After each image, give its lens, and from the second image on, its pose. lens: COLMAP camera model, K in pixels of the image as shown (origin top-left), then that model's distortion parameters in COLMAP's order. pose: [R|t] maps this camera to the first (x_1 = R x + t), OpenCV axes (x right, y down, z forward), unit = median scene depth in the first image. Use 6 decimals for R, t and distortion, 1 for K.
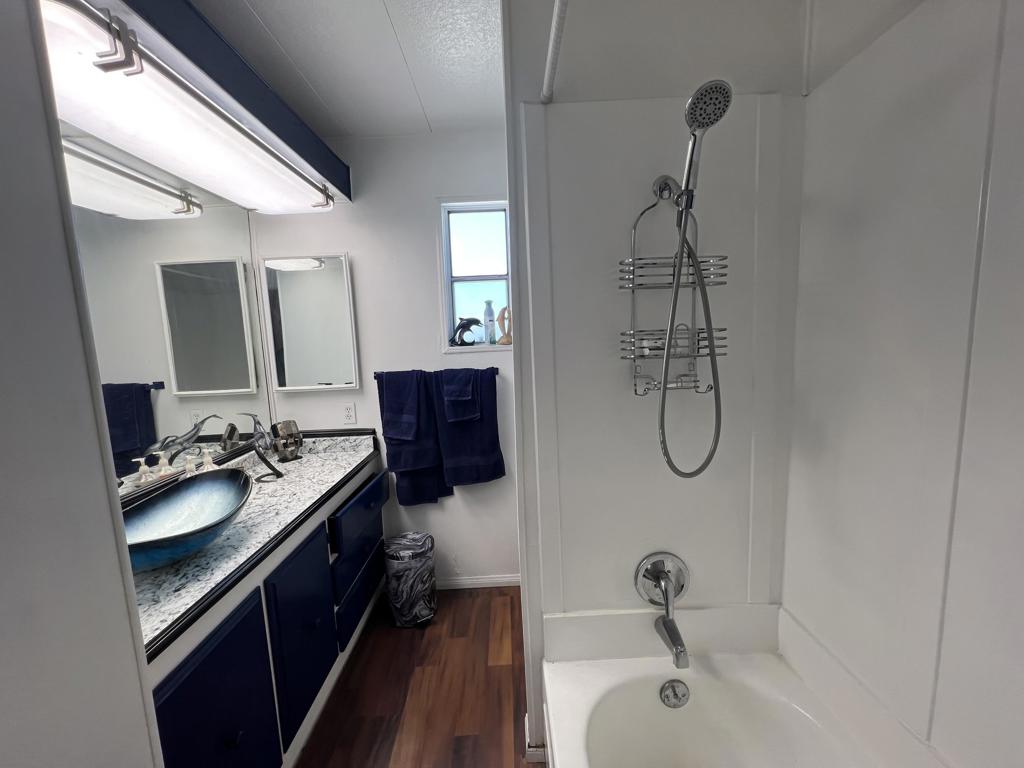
lens RADIAL K [[410.5, 0, 514.0], [0, 410.5, 385.8], [0, 0, 1]] dist [-0.002725, 0.000373]
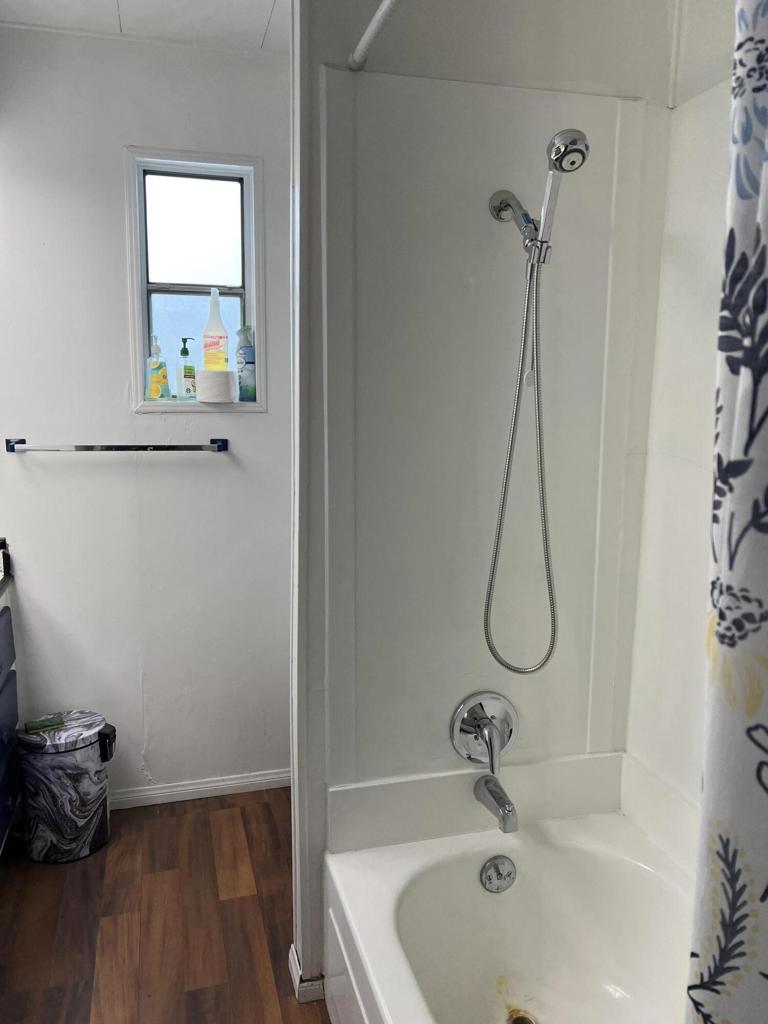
lens RADIAL K [[764.4, 0, 379.9], [0, 764.4, 503.5], [0, 0, 1]] dist [0.044684, -0.051260]
pose [[0.966392, 0.011920, 0.256798, -0.144851], [-0.020346, 0.999337, 0.030181, 0.016224], [-0.256268, -0.034391, 0.965994, -0.225266]]
